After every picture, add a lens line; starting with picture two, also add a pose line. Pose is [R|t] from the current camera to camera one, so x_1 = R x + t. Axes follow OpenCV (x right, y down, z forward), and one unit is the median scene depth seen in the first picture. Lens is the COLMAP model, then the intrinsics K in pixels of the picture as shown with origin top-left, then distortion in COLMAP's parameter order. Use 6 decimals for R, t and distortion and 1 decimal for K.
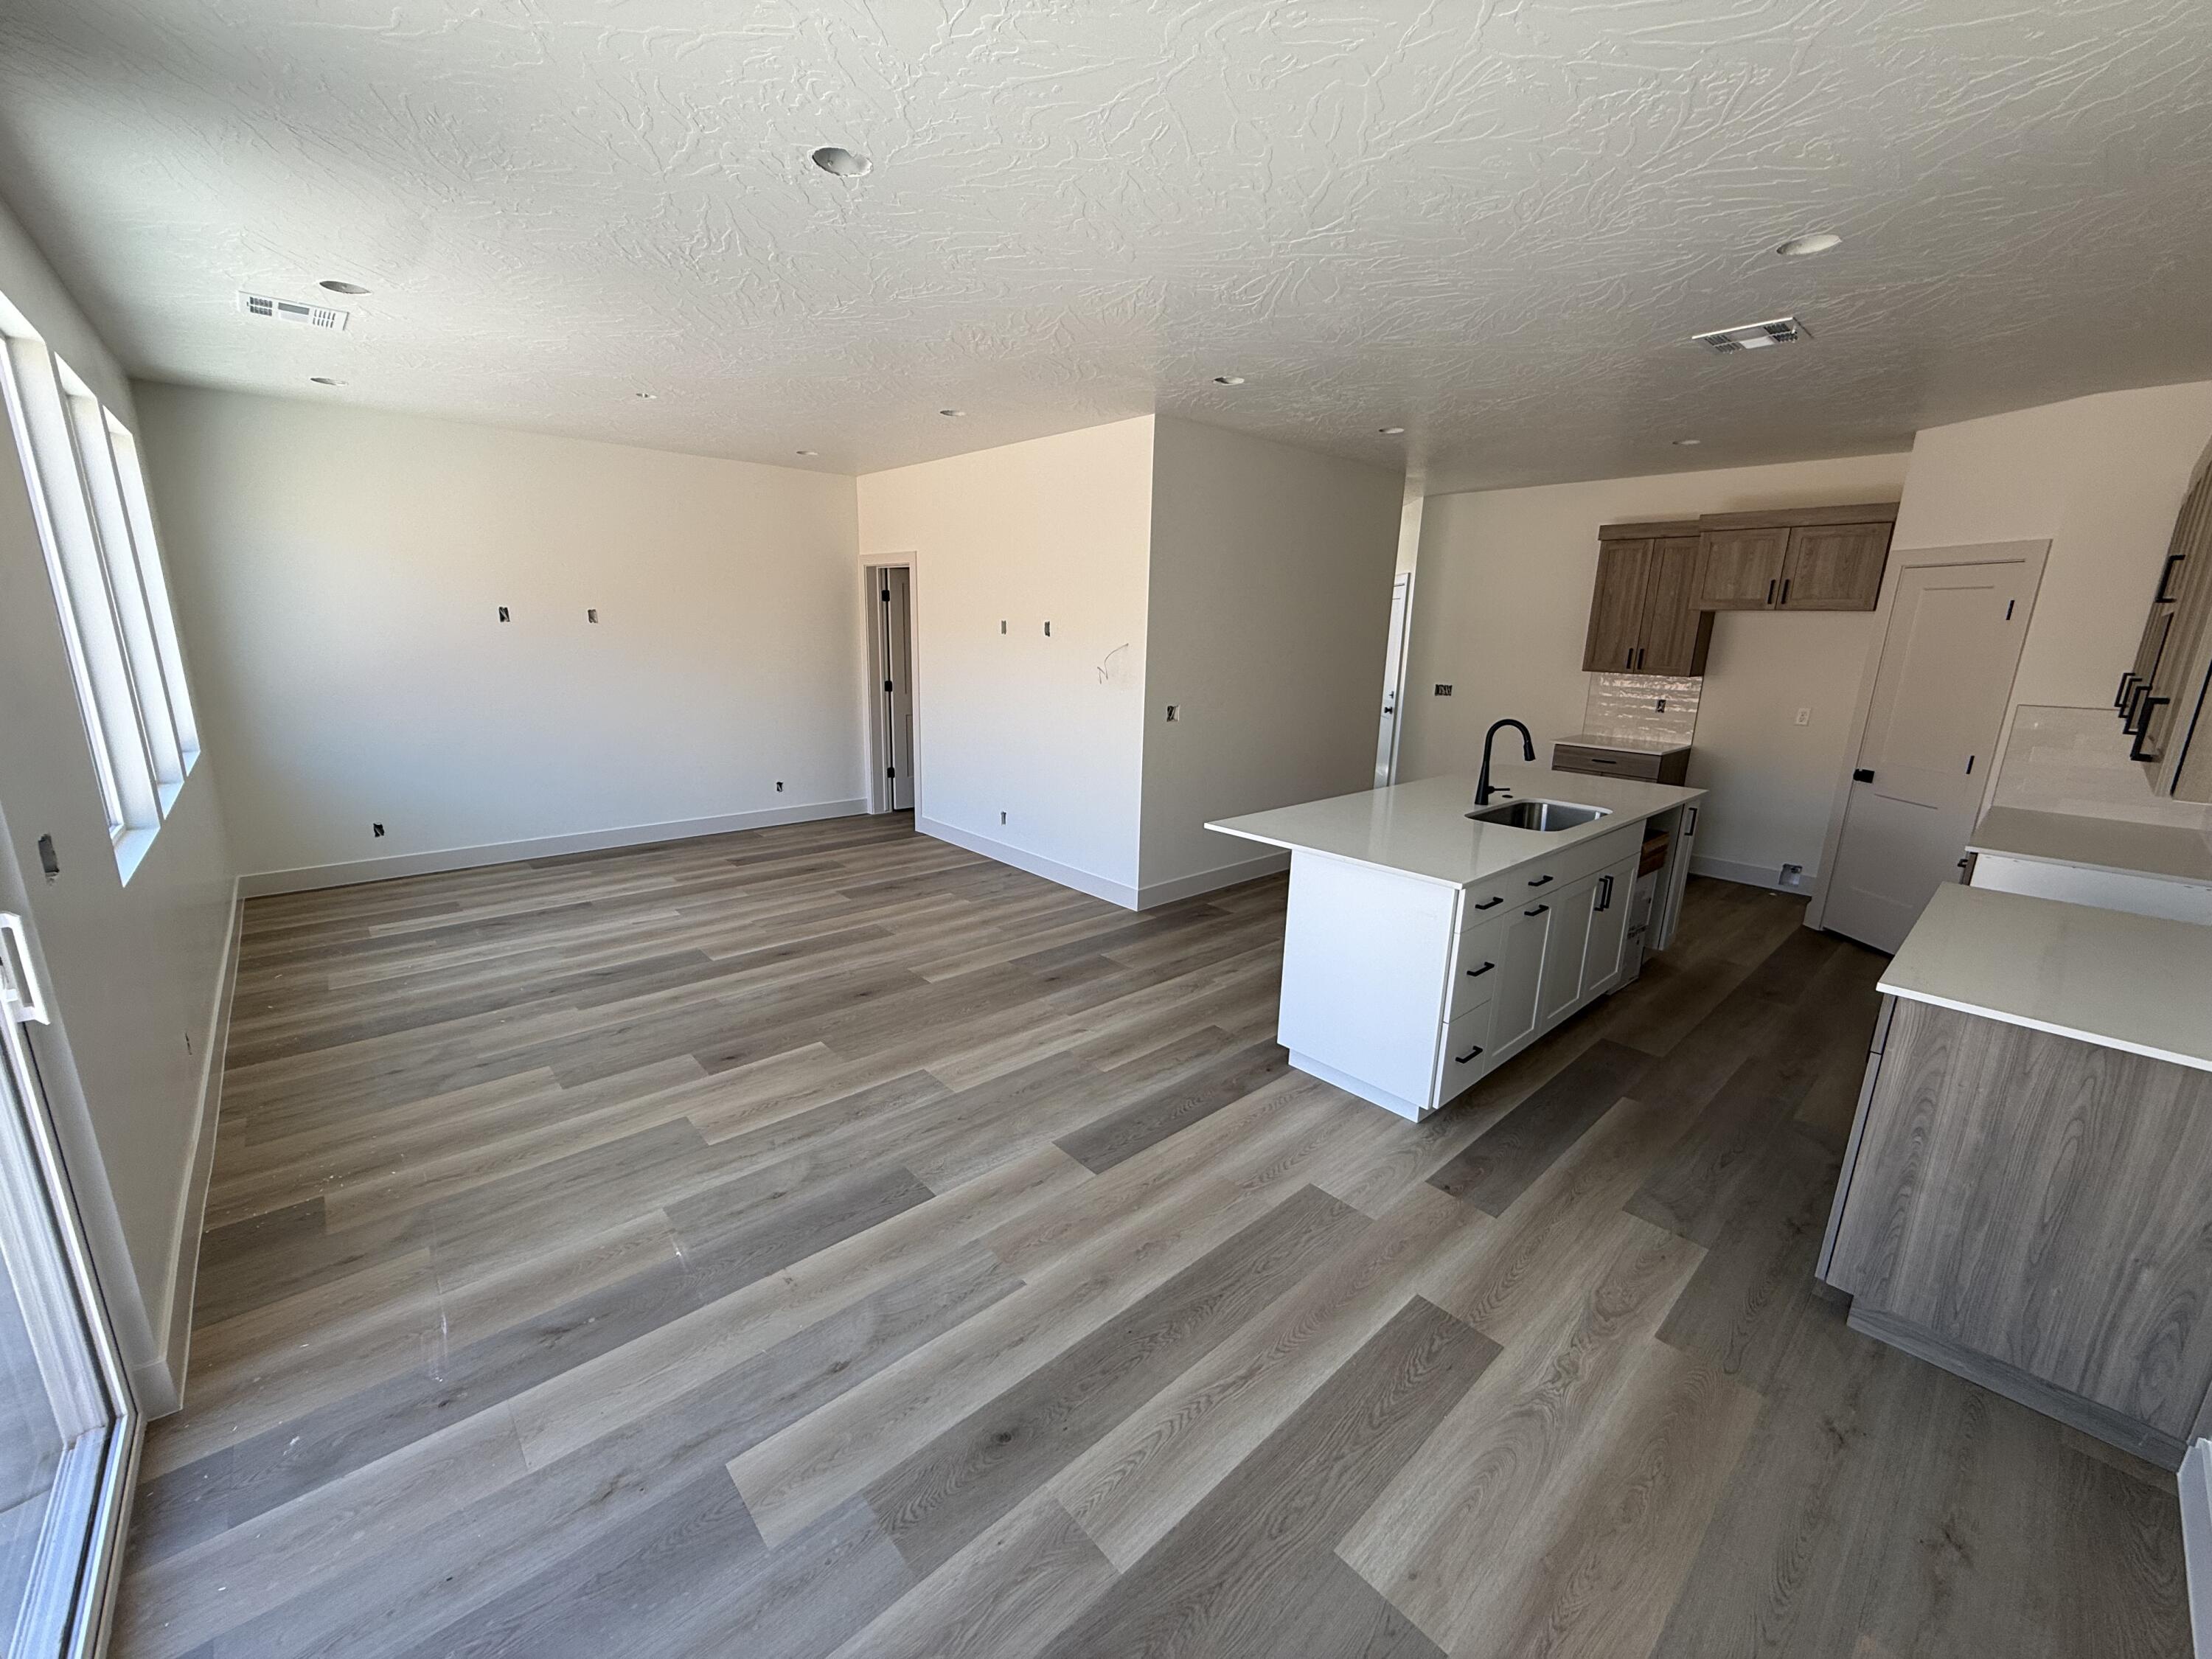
lens RADIAL K [[877.2, 0, 1100.7], [0, 877.2, 834.3], [0, 0, 1]] dist [-0.000184, 0.000483]
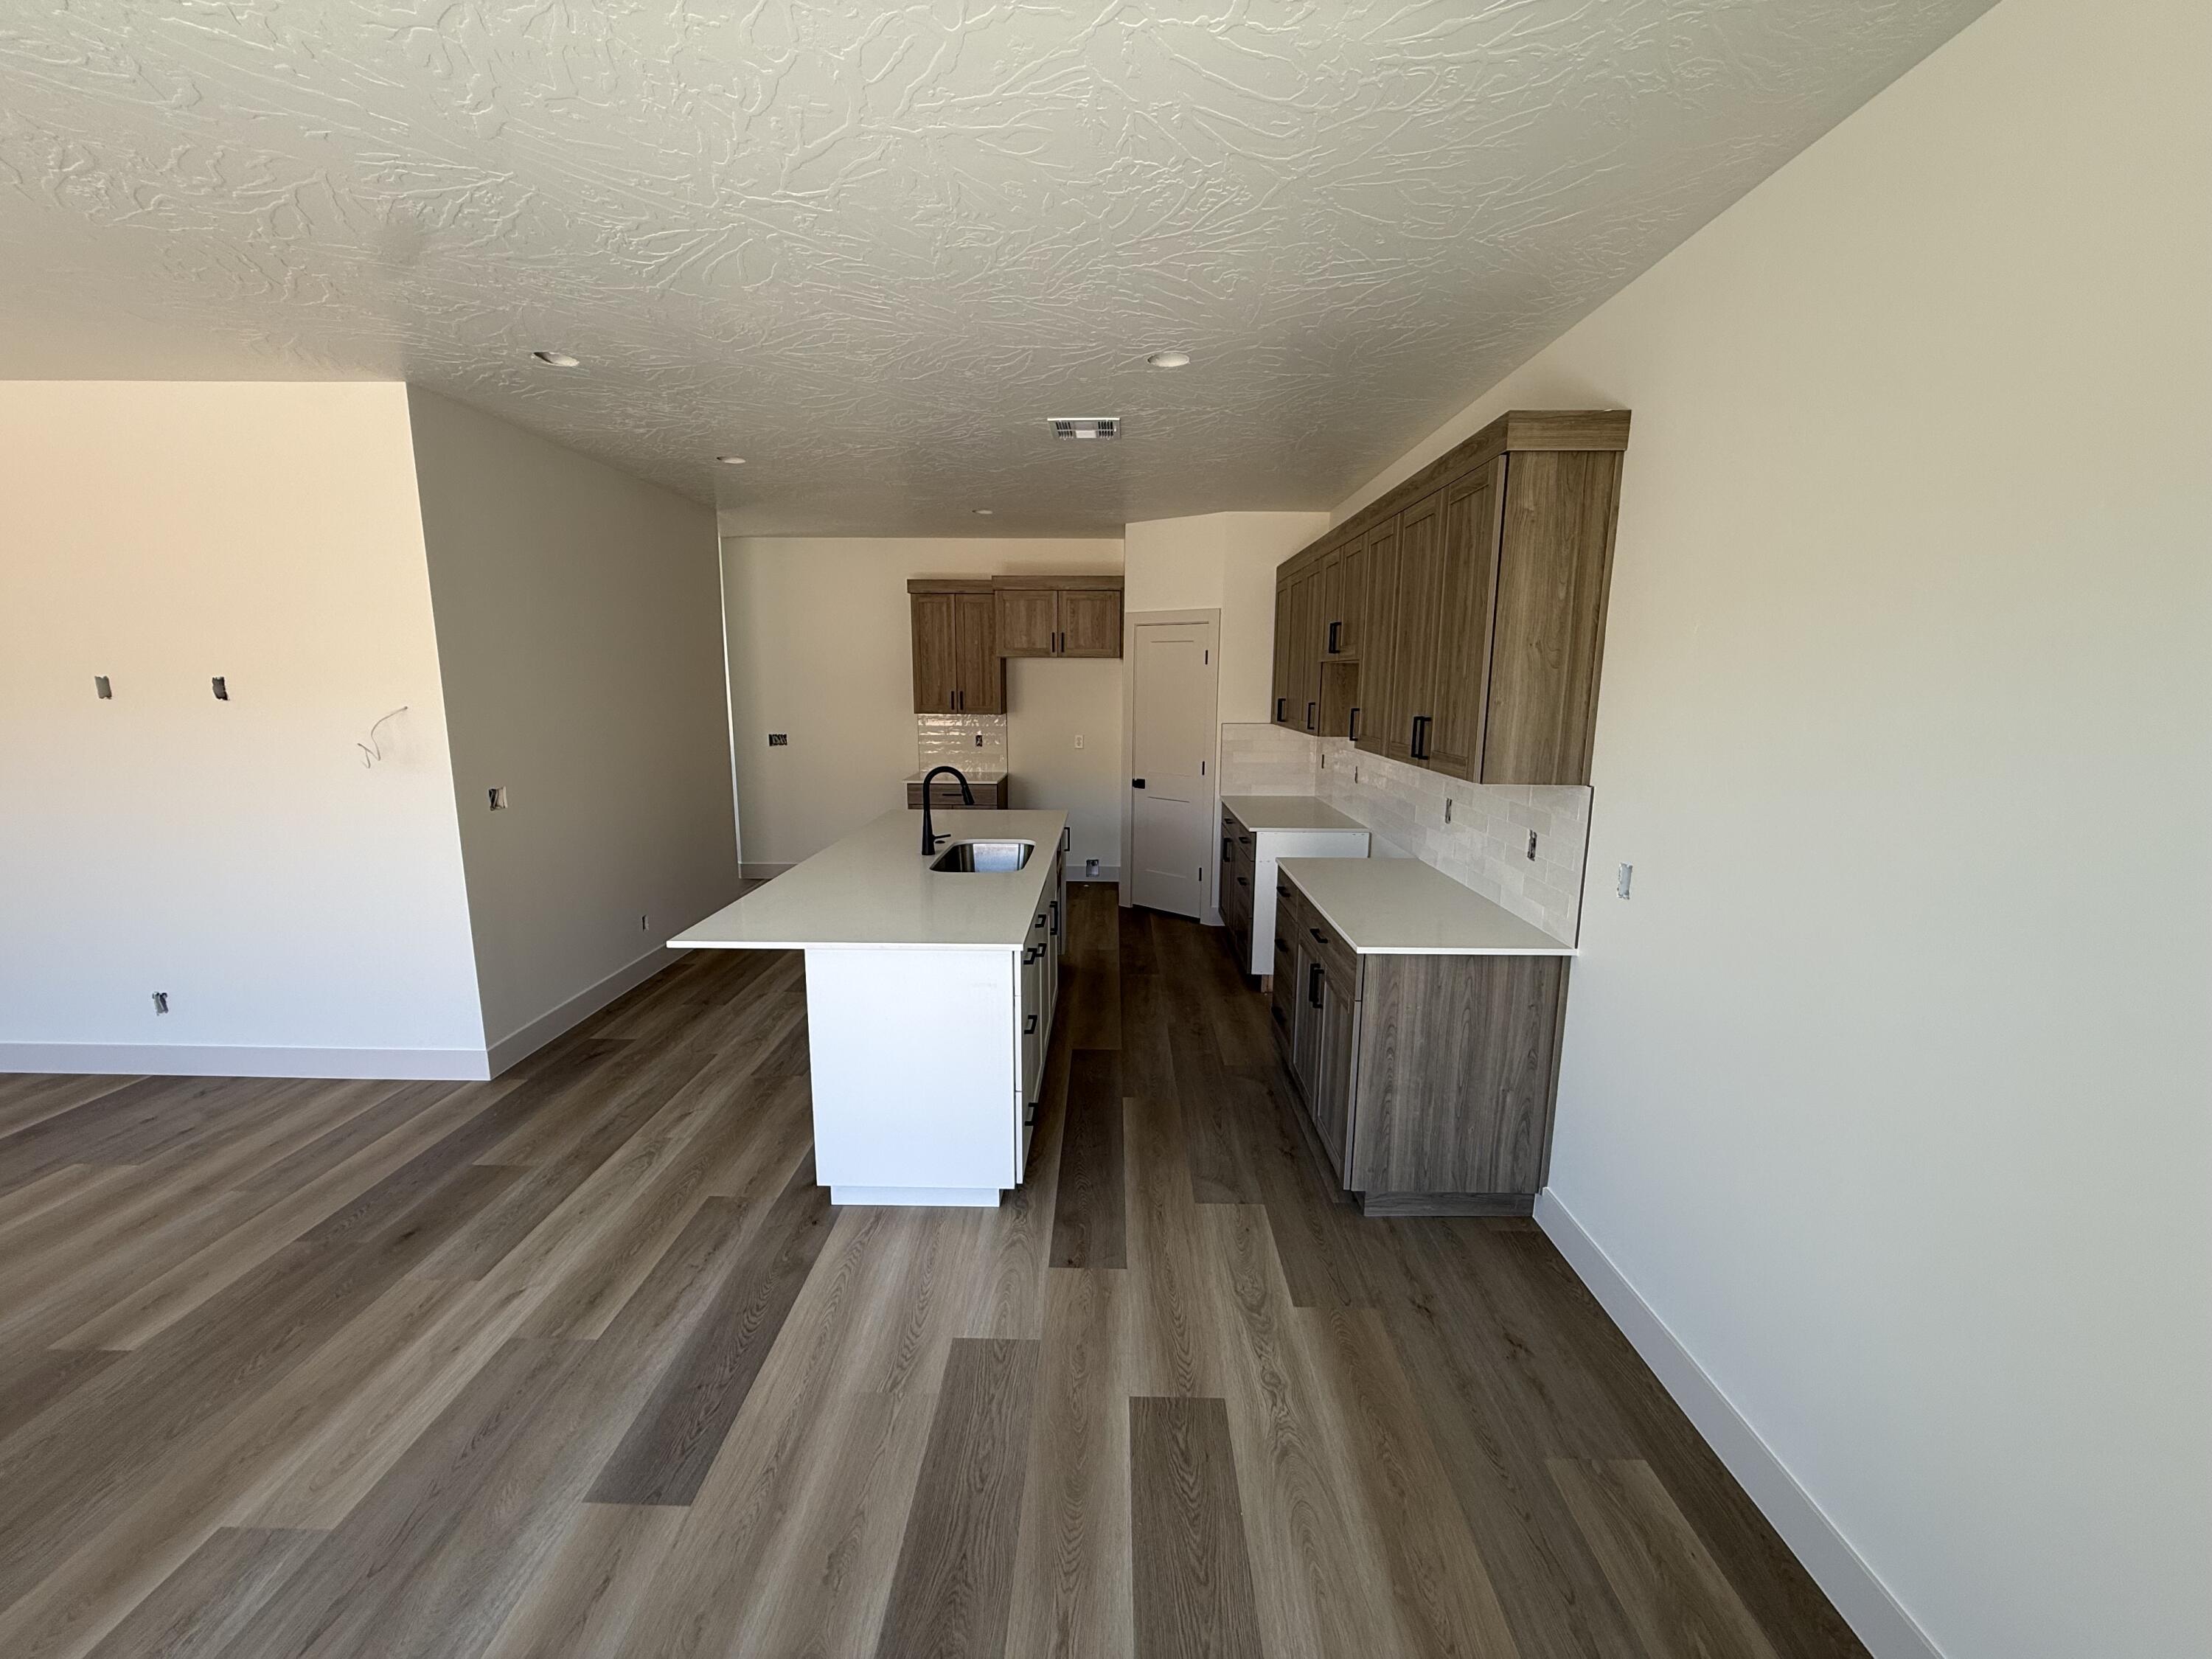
lens RADIAL K [[877.2, 0, 1097.8], [0, 877.2, 834.8], [0, 0, 1]] dist [-0.000184, 0.000483]
pose [[0.681795, -0.146778, 0.716668, -0.123943], [0.181530, 0.982969, 0.028621, -0.045933], [-0.708663, 0.110583, 0.696827, 0.168947]]
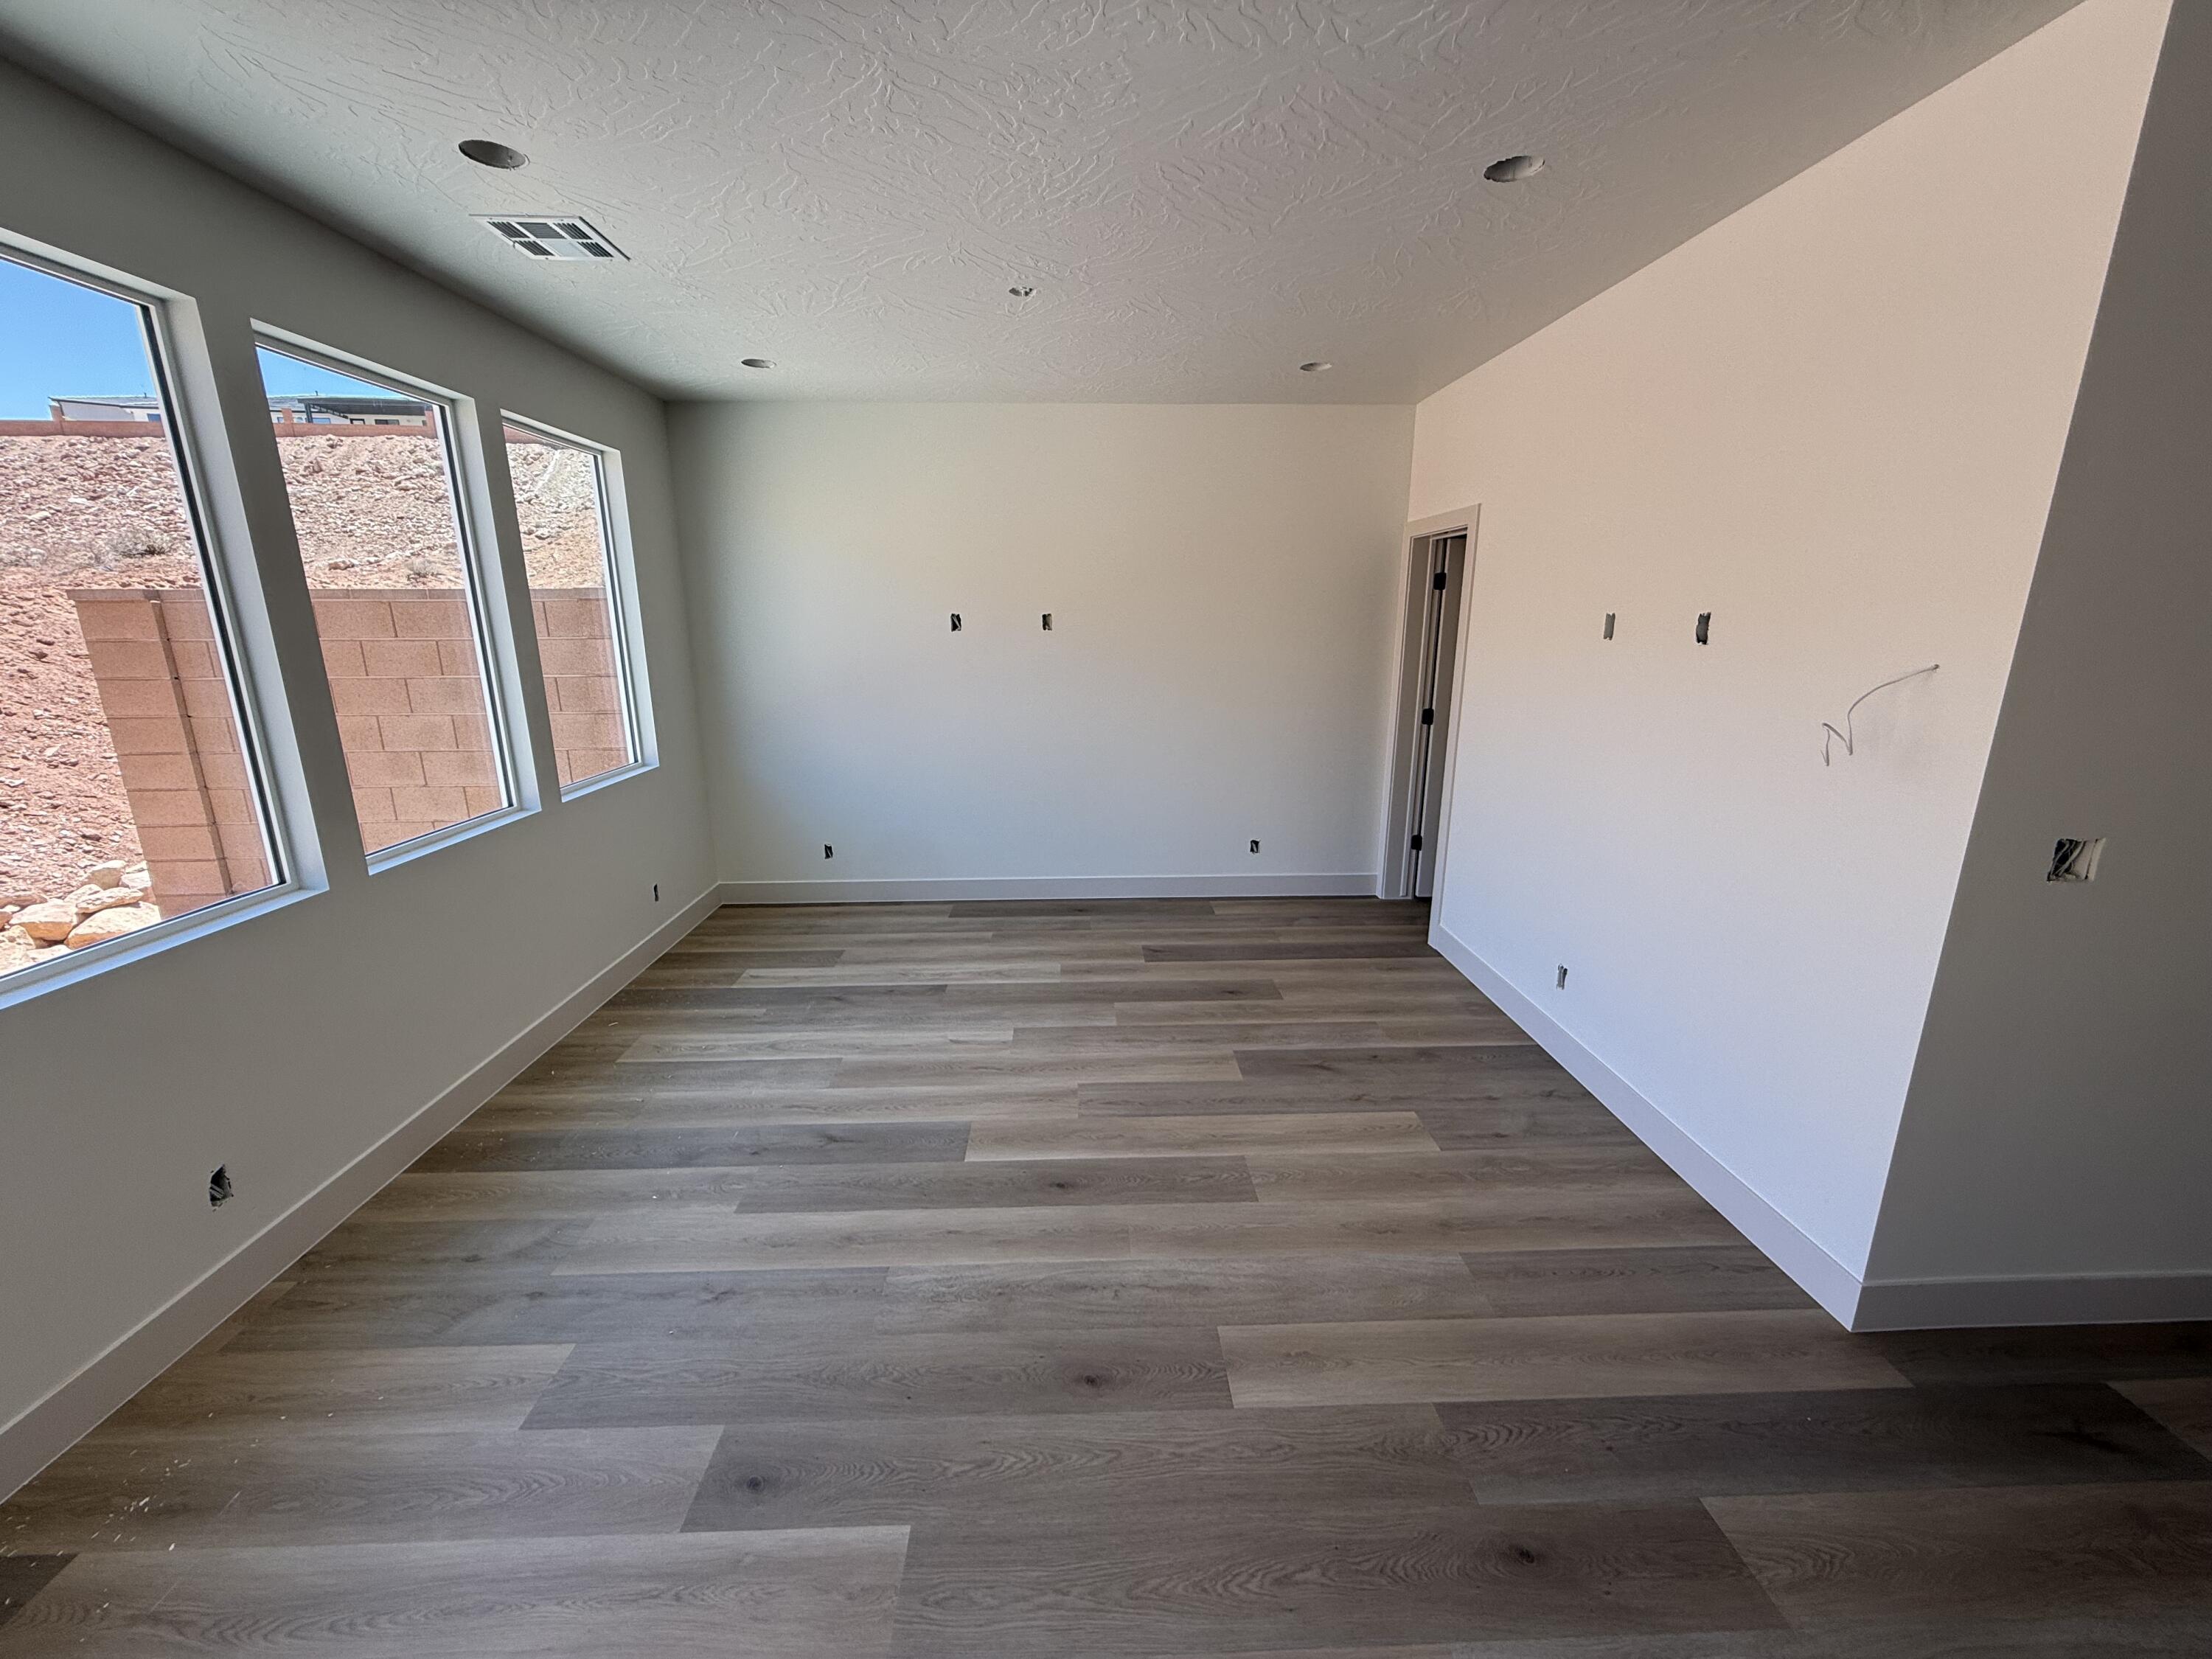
lens RADIAL K [[877.2, 0, 1105.6], [0, 877.2, 829.5], [0, 0, 1]] dist [-0.000184, 0.000483]
pose [[0.764439, 0.128111, -0.631839, 0.006251], [-0.130991, 0.990479, 0.042347, -0.134924], [0.631248, 0.050393, 0.773942, 0.562592]]
